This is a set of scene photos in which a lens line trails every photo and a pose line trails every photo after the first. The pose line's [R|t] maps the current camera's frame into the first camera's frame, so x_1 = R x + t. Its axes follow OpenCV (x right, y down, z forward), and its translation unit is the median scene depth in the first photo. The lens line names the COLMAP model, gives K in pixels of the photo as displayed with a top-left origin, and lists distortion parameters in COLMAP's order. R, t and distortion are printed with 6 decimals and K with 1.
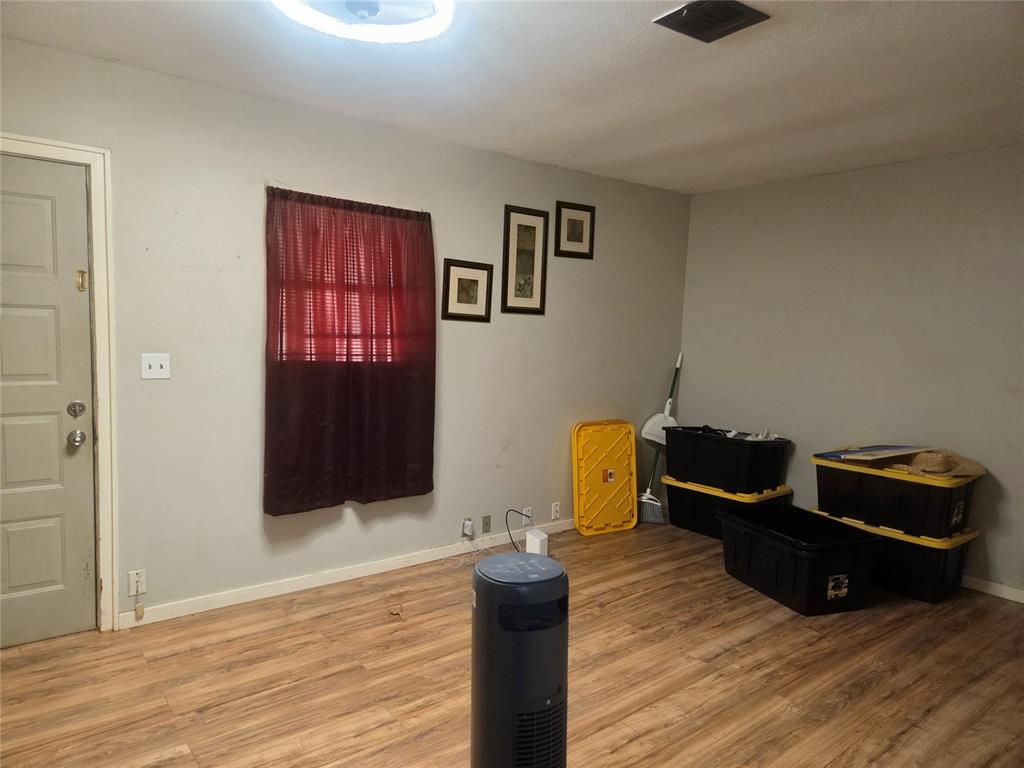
lens RADIAL K [[677.7, 0, 509.8], [0, 677.7, 383.8], [0, 0, 1]] dist [0.022826, -0.010844]
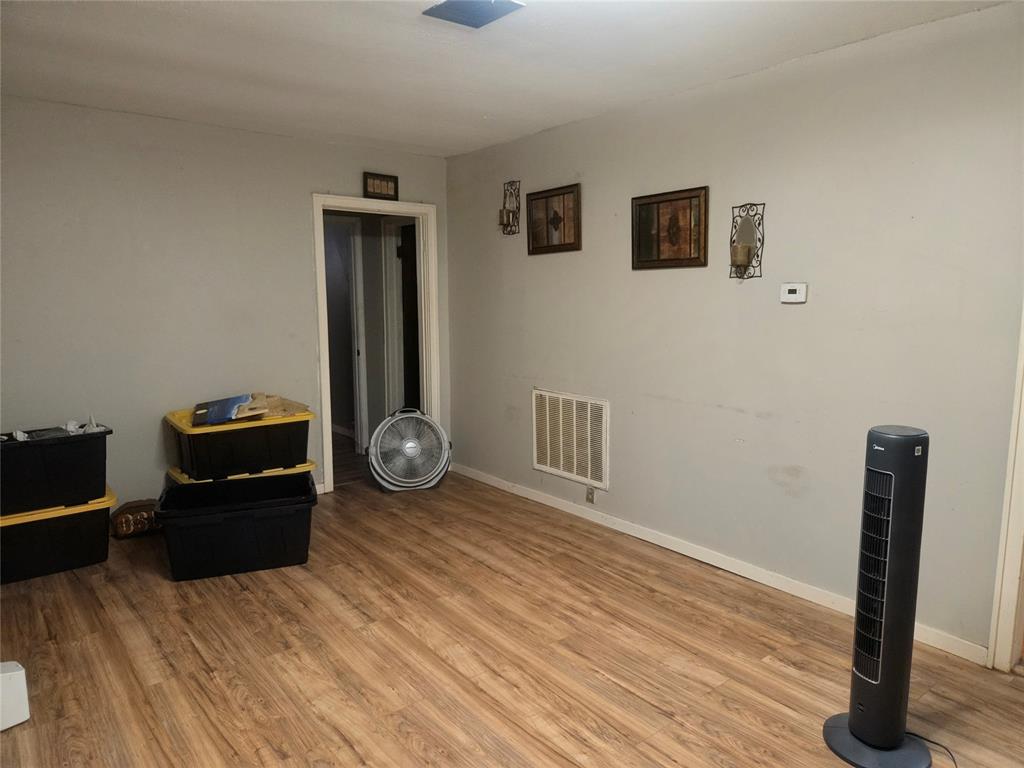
lens RADIAL K [[677.7, 0, 510.4], [0, 677.7, 383.6], [0, 0, 1]] dist [0.022826, -0.010844]
pose [[-0.011384, -0.159951, 0.987059, -0.634472], [0.086599, 0.983257, 0.160333, -0.087427], [-0.996178, 0.087304, 0.002658, 0.716790]]
